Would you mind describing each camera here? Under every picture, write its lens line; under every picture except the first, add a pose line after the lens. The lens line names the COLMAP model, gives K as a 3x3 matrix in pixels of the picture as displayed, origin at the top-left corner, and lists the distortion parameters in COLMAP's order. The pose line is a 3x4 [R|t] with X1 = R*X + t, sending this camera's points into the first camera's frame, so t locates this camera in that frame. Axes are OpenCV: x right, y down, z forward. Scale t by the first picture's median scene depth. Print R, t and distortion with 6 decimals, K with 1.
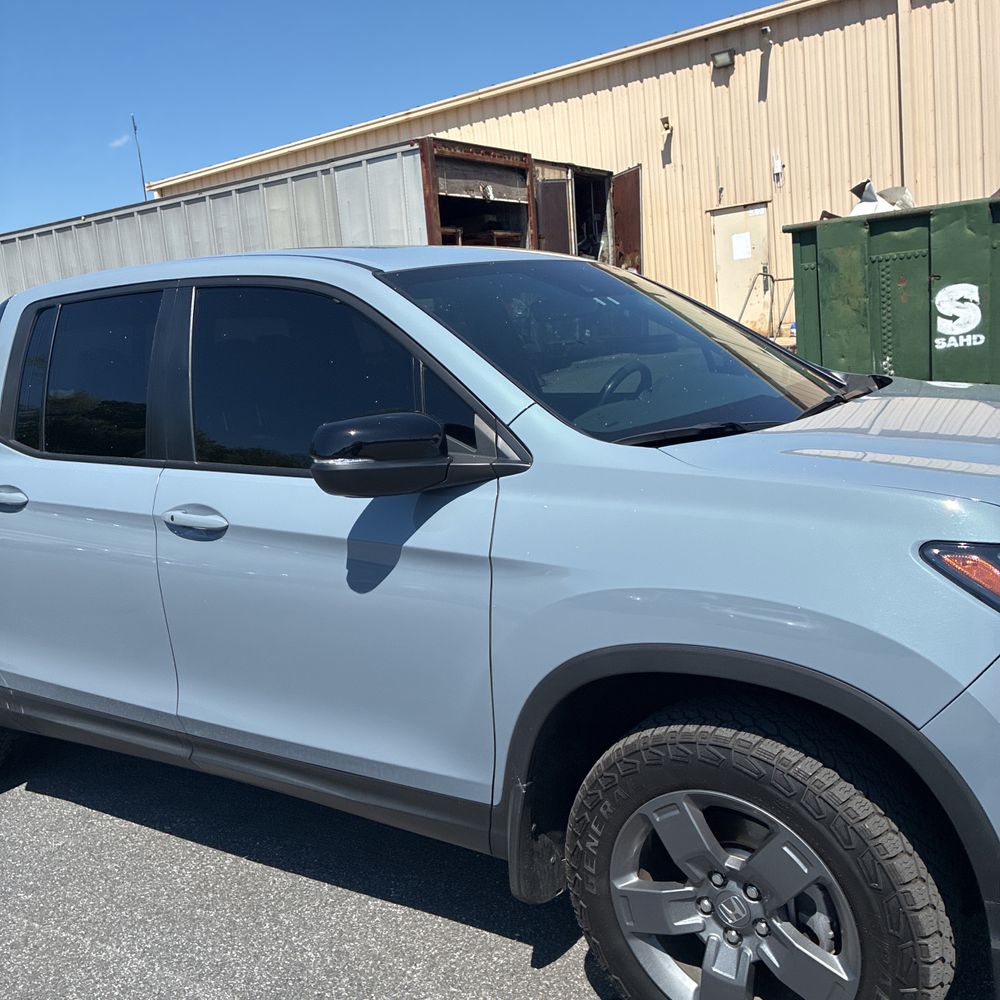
lens RADIAL K [[1016.1, 0, 498.5], [0, 1016.1, 484.6], [0, 0, 1]] dist [0.018390, 0.000000]
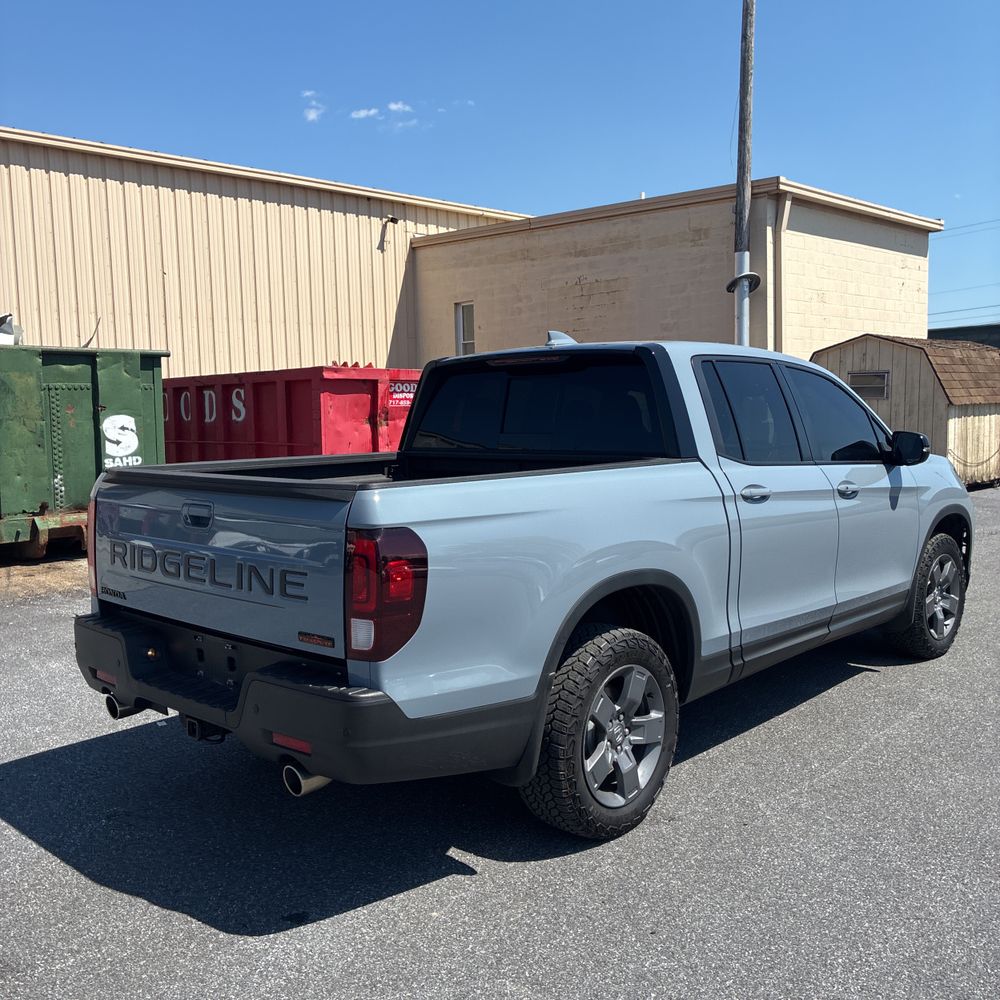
lens RADIAL K [[1016.1, 0, 487.1], [0, 1016.1, 481.1], [0, 0, 1]] dist [0.018390, 0.000000]
pose [[0.156495, 0.021309, 0.987449, -0.431877], [0.151038, 0.987492, -0.045247, 0.000958], [-0.976062, 0.156223, 0.151319, 0.258475]]
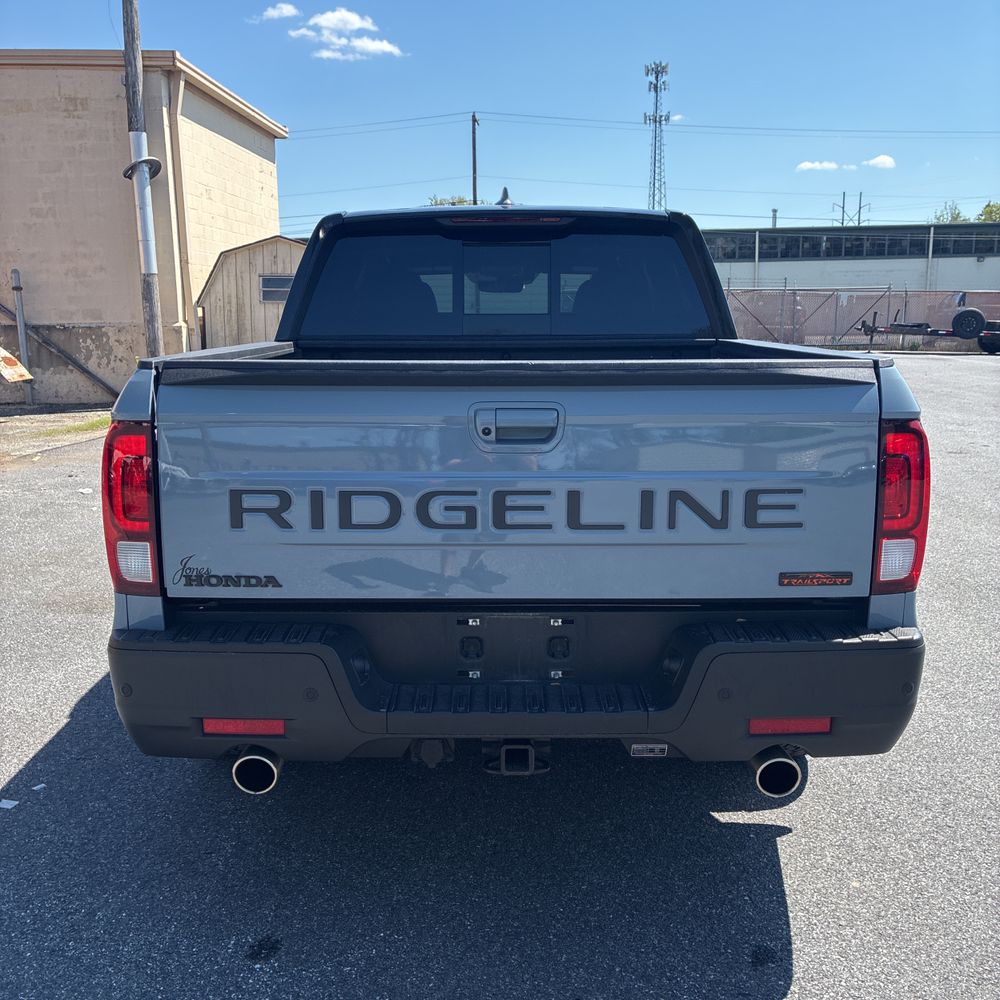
lens RADIAL K [[1016.1, 0, 490.1], [0, 1016.1, 498.3], [0, 0, 1]] dist [0.018390, 0.000000]
pose [[-0.555025, -0.052340, 0.830185, -0.323069], [0.182980, 0.965891, 0.183229, -0.031041], [-0.811459, 0.253604, -0.526516, 0.453767]]
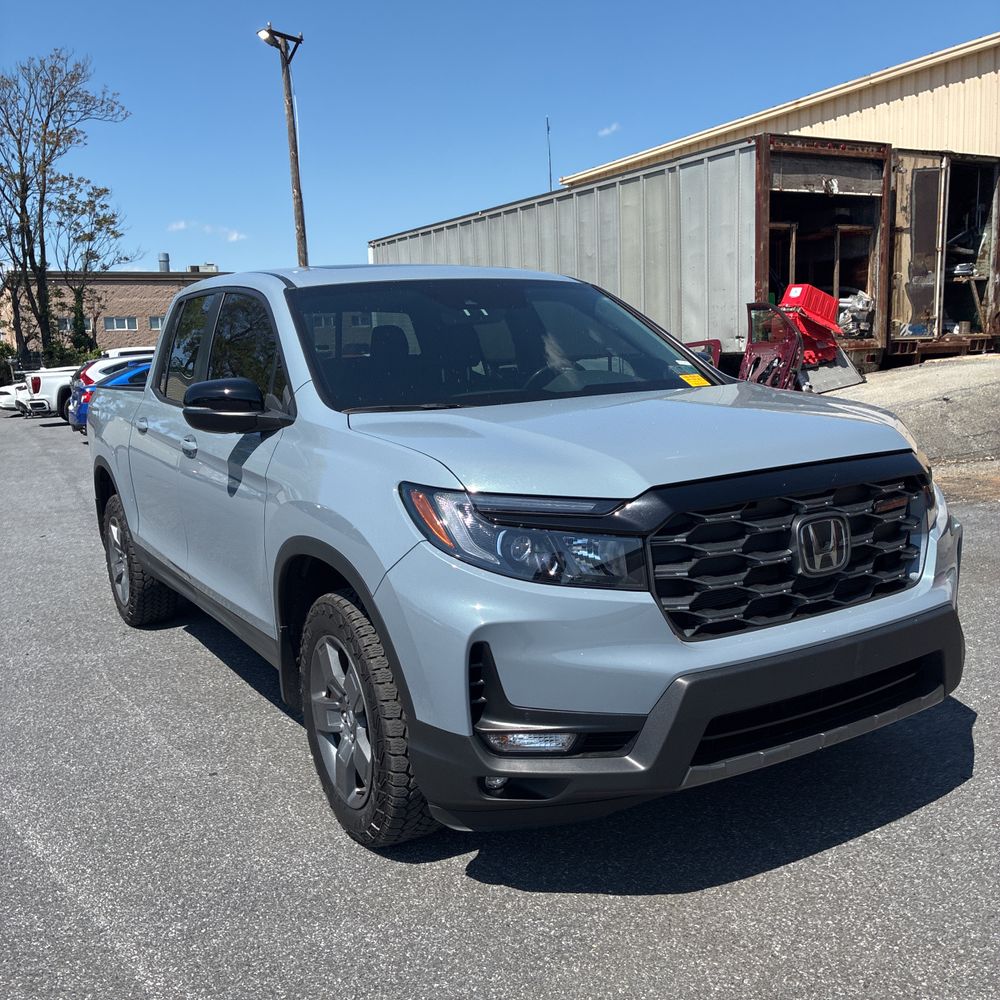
lens RADIAL K [[1016.1, 0, 480.9], [0, 1016.1, 500.4], [0, 0, 1]] dist [0.018390, 0.000000]
pose [[0.897954, 0.115060, -0.424783, 0.146627], [-0.102594, 0.993353, 0.052193, -0.001281], [0.427965, -0.003287, 0.903789, -0.042090]]
